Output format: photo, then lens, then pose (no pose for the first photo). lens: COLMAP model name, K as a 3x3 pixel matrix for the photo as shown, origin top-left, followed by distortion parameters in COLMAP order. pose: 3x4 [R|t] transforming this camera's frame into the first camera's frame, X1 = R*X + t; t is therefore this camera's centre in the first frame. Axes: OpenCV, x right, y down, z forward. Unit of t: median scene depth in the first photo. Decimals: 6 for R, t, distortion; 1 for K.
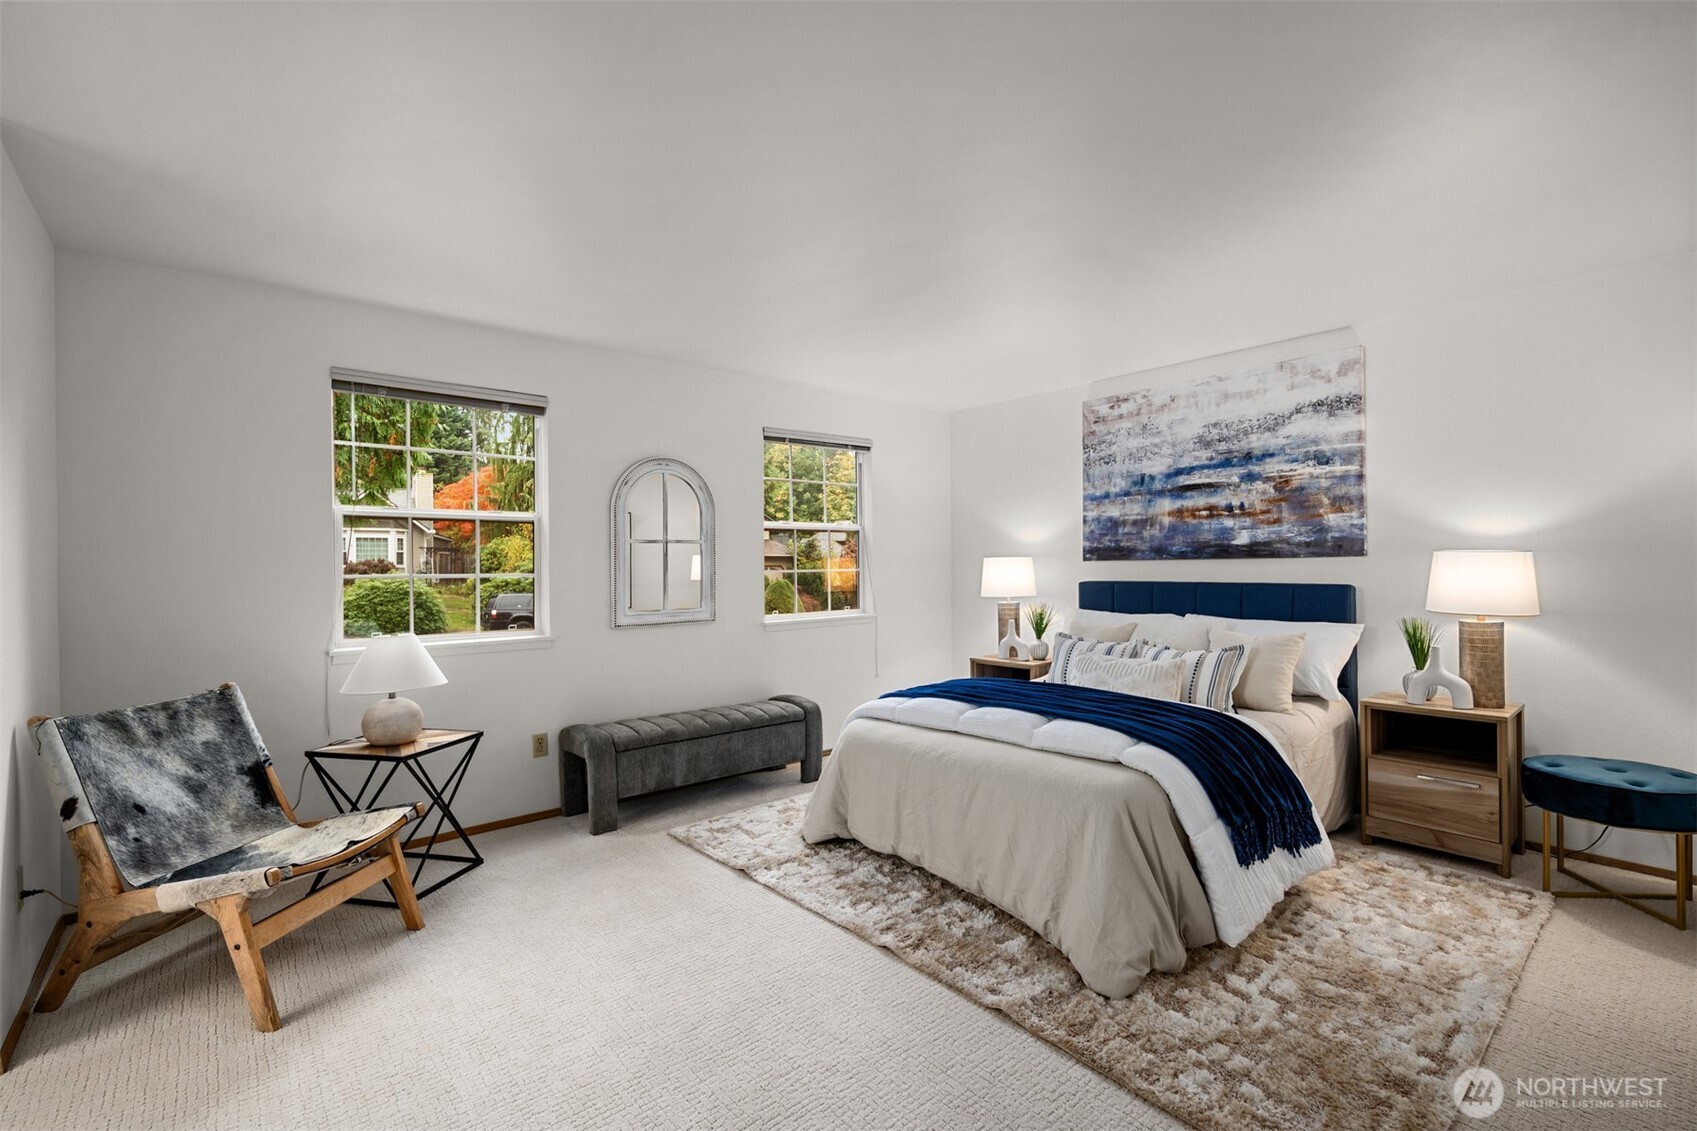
lens RADIAL K [[752.1, 0, 857.4], [0, 752.1, 560.3], [0, 0, 1]] dist [0.000516, -0.000184]
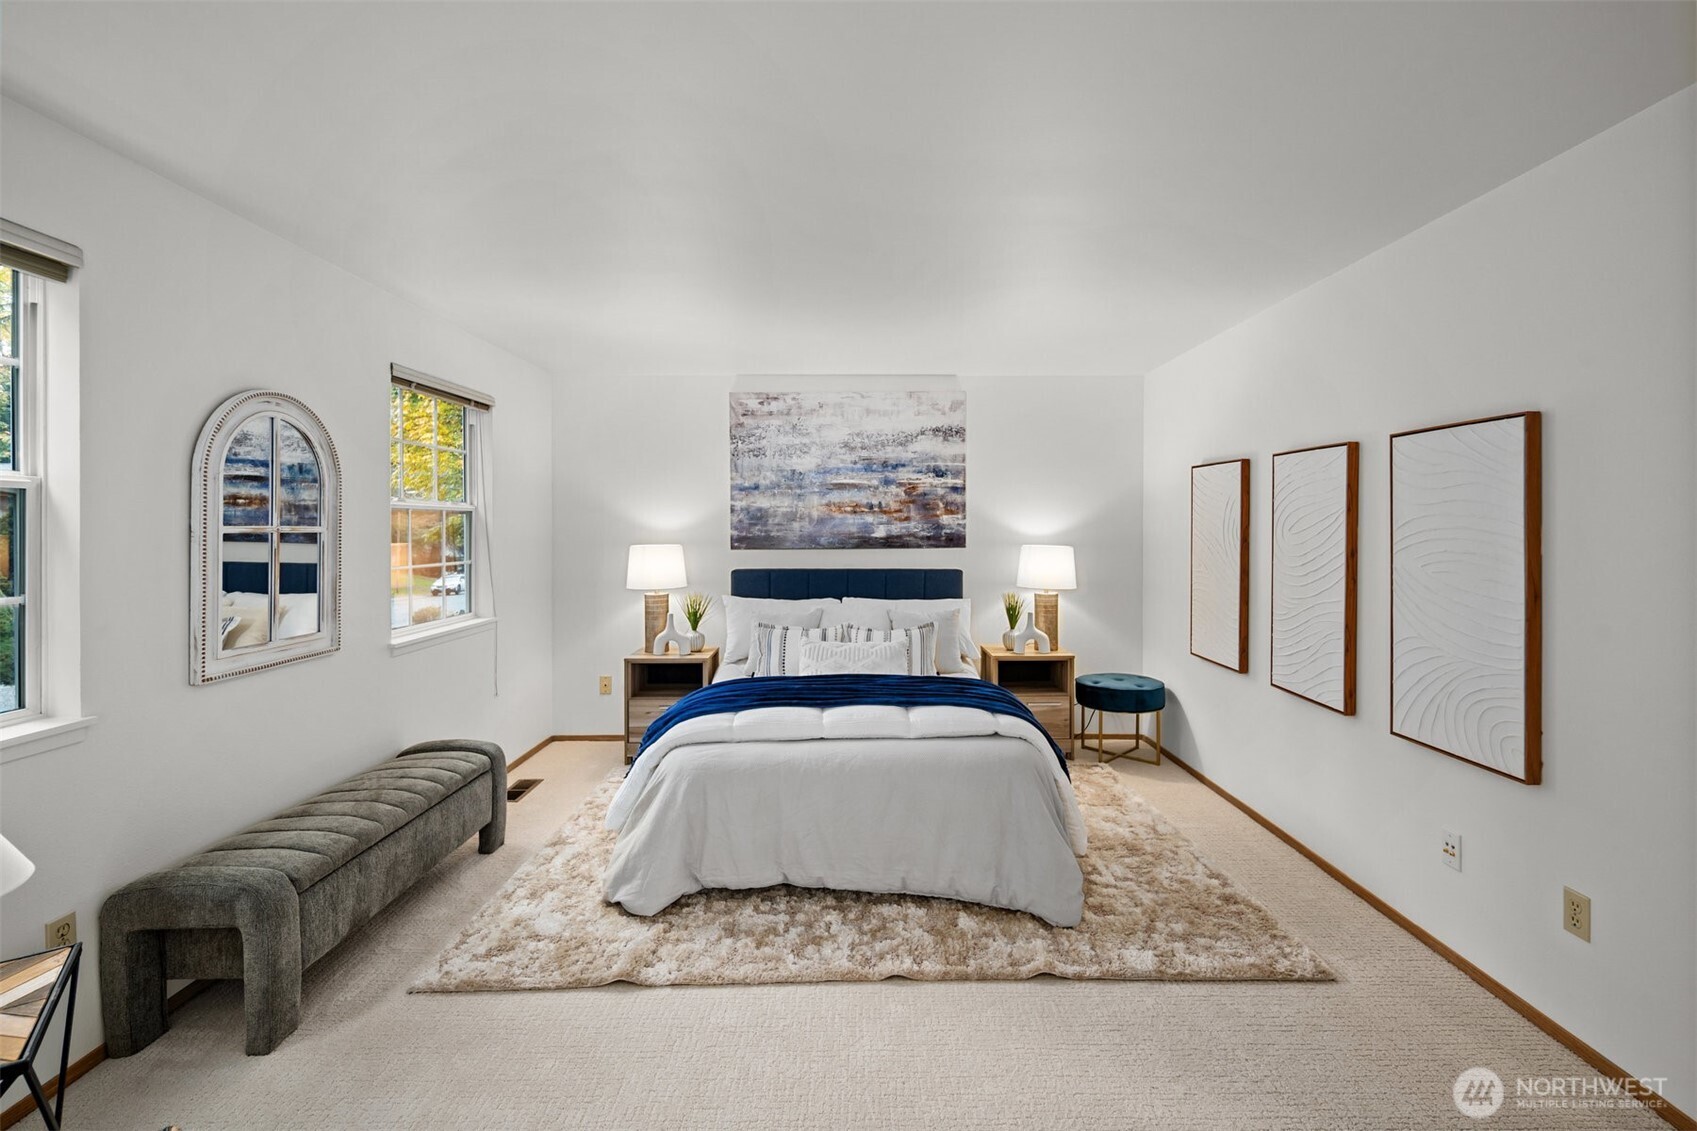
lens RADIAL K [[752.9, 0, 850.5], [0, 752.9, 530.3], [0, 0, 1]] dist [0.002200, 0.000128]
pose [[0.643891, 0.007403, 0.765081, -0.448174], [-0.009904, 0.999950, -0.001340, -0.030023], [-0.765053, -0.006715, 0.643932, 0.264040]]
